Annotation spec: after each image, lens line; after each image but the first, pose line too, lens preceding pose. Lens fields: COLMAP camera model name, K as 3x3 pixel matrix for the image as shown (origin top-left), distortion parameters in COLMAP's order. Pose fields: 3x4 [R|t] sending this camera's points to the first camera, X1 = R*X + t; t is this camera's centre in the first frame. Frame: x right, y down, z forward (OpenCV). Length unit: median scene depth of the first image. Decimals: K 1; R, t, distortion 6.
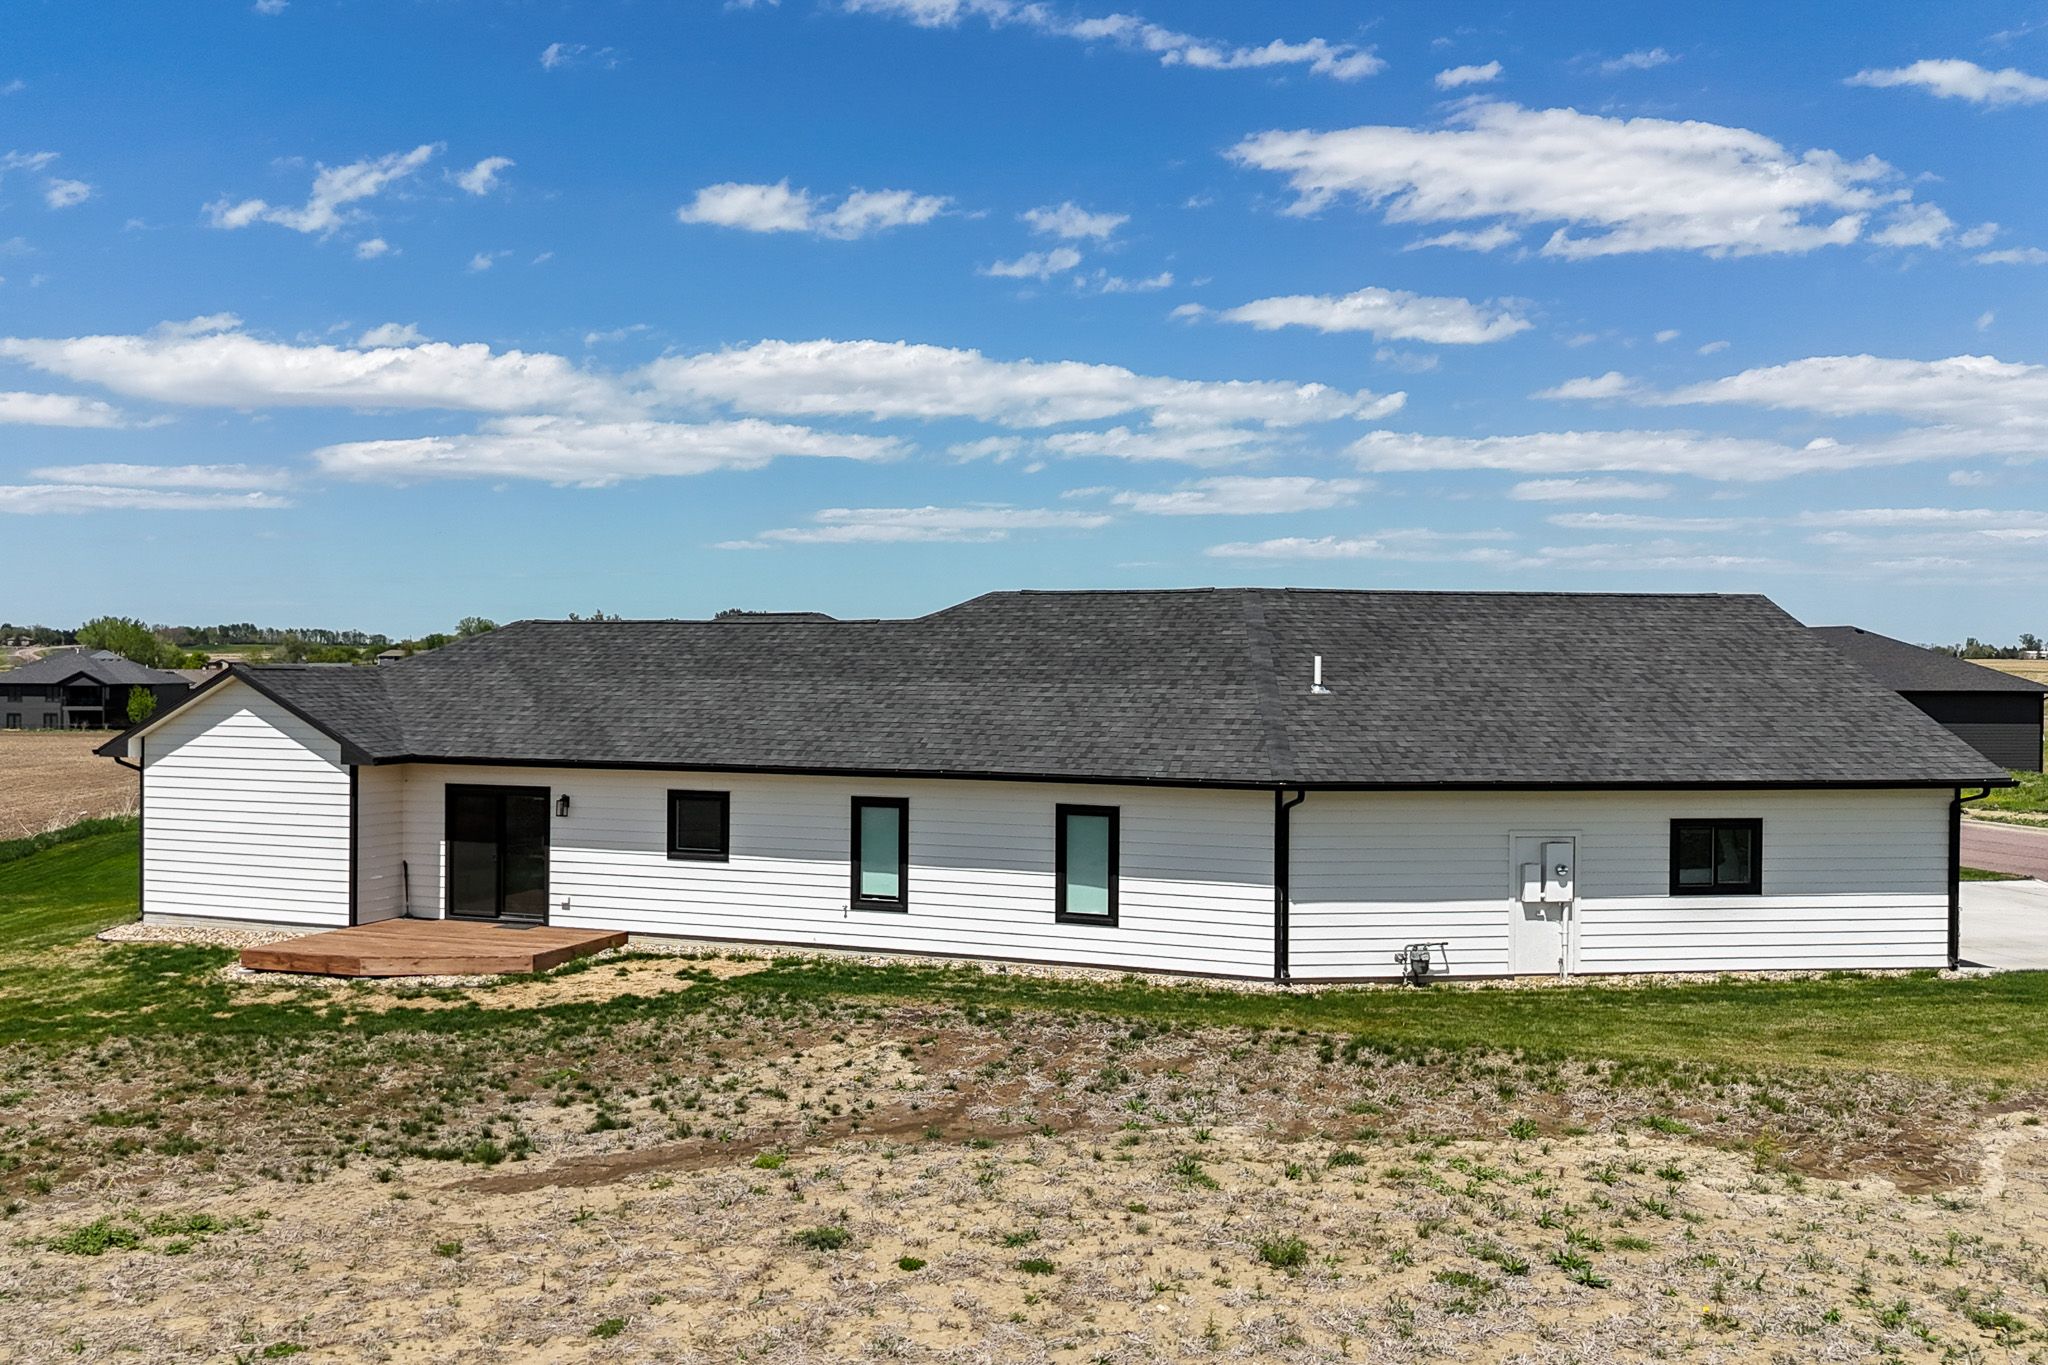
lens RADIAL K [[1764.0, 0, 1024.0], [0, 1764.0, 682.5], [0, 0, 1]] dist [0.126569, 0.002277]
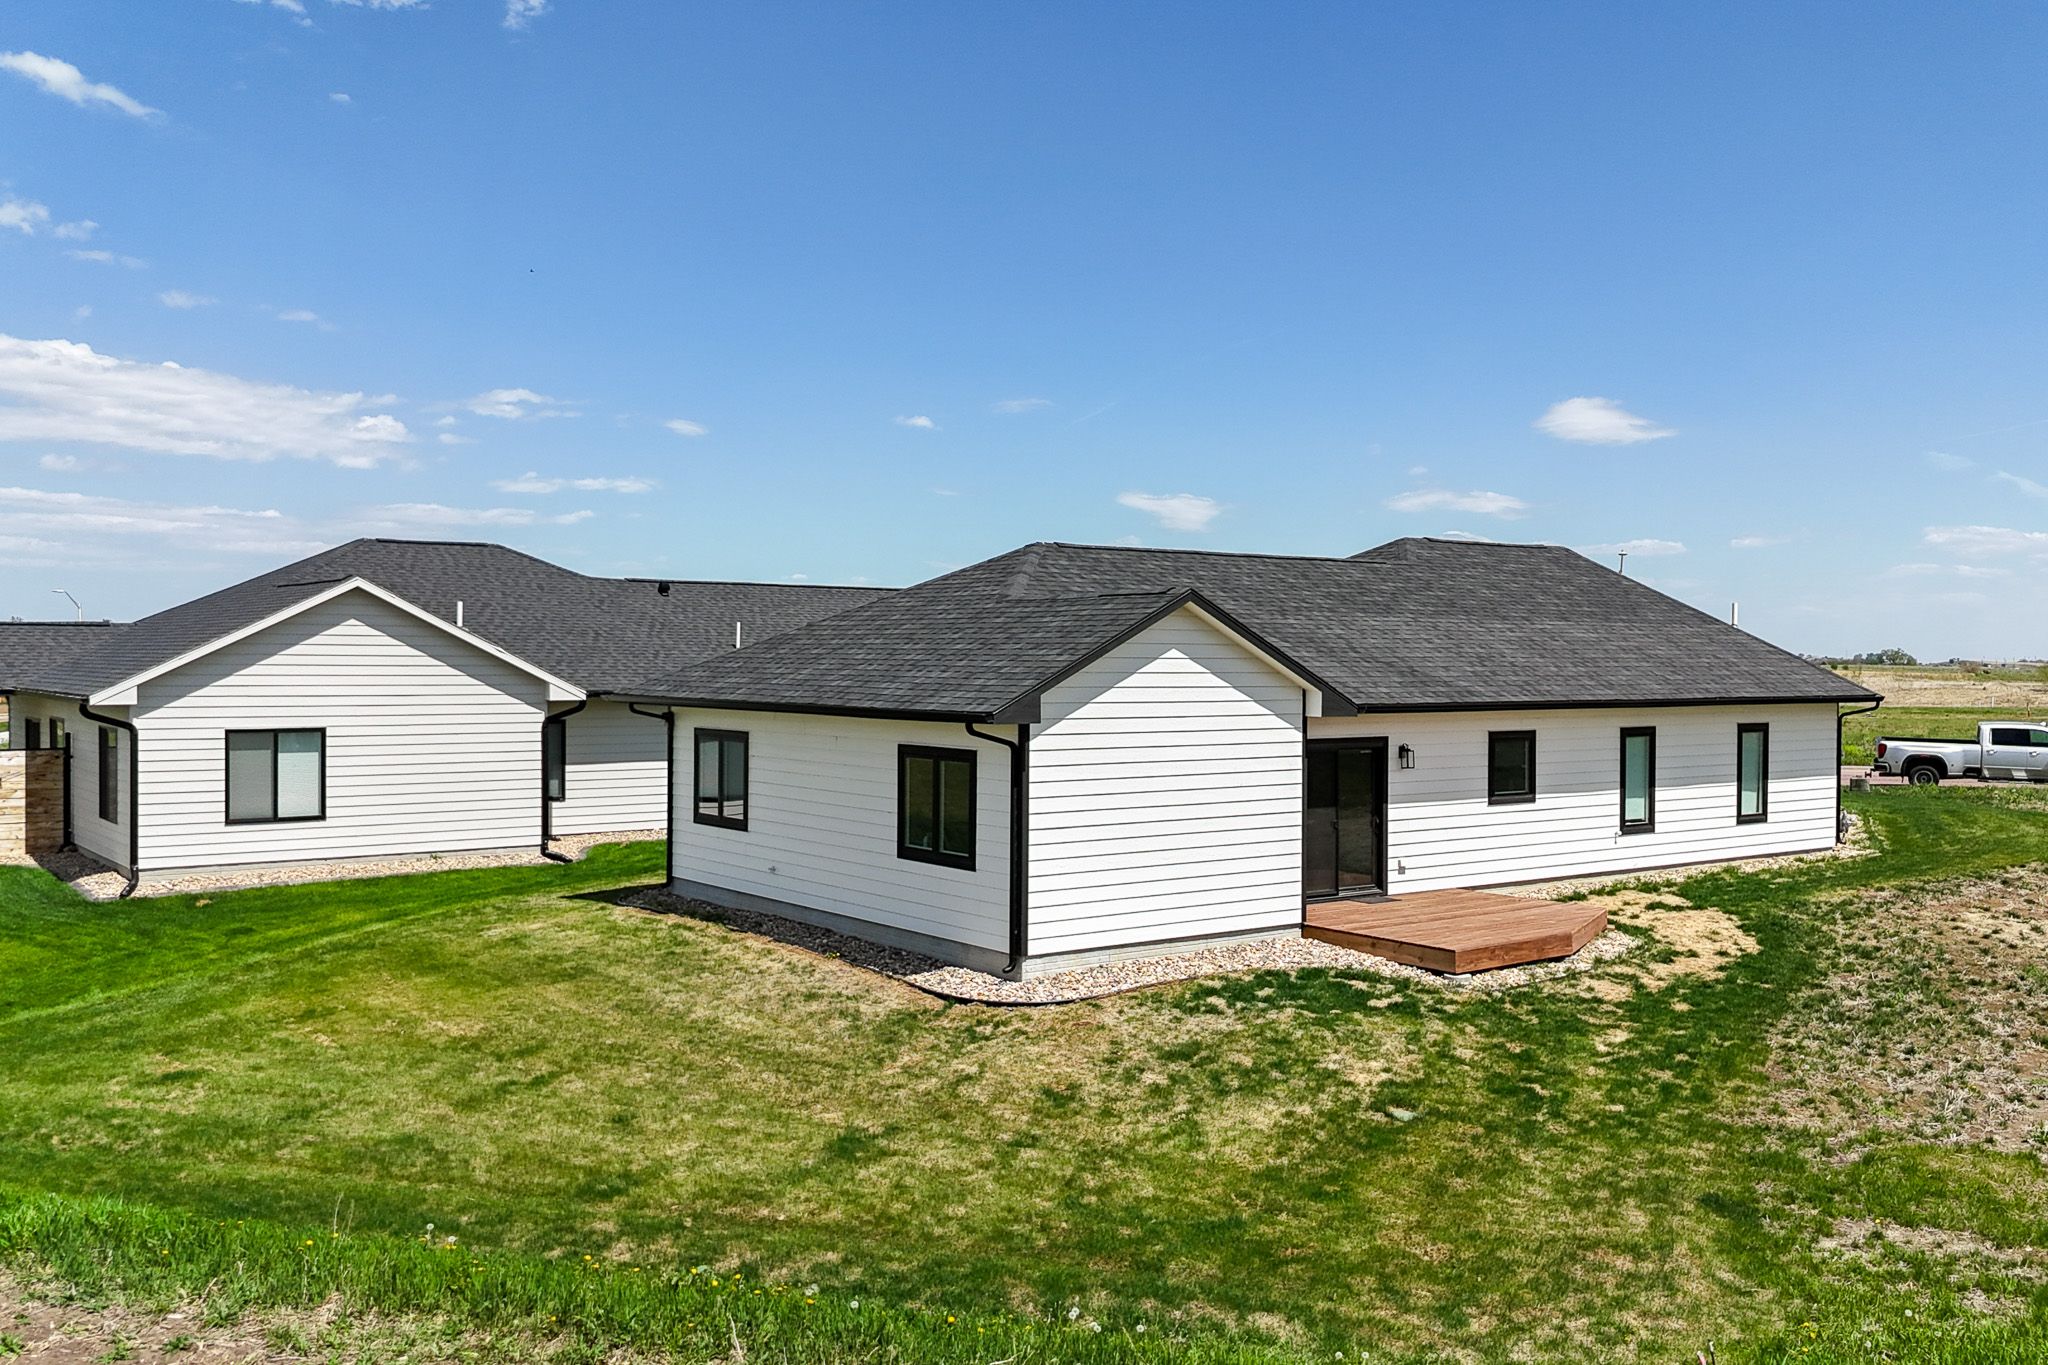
lens RADIAL K [[1802.7, 0, 865.3], [0, 1802.7, 651.2], [0, 0, 1]] dist [0.025554, 0.000084]
pose [[0.556061, -0.003603, 0.831134, -1.149157], [0.008817, 0.999960, -0.001564, 0.016293], [-0.831095, 0.008197, 0.556070, 0.723644]]
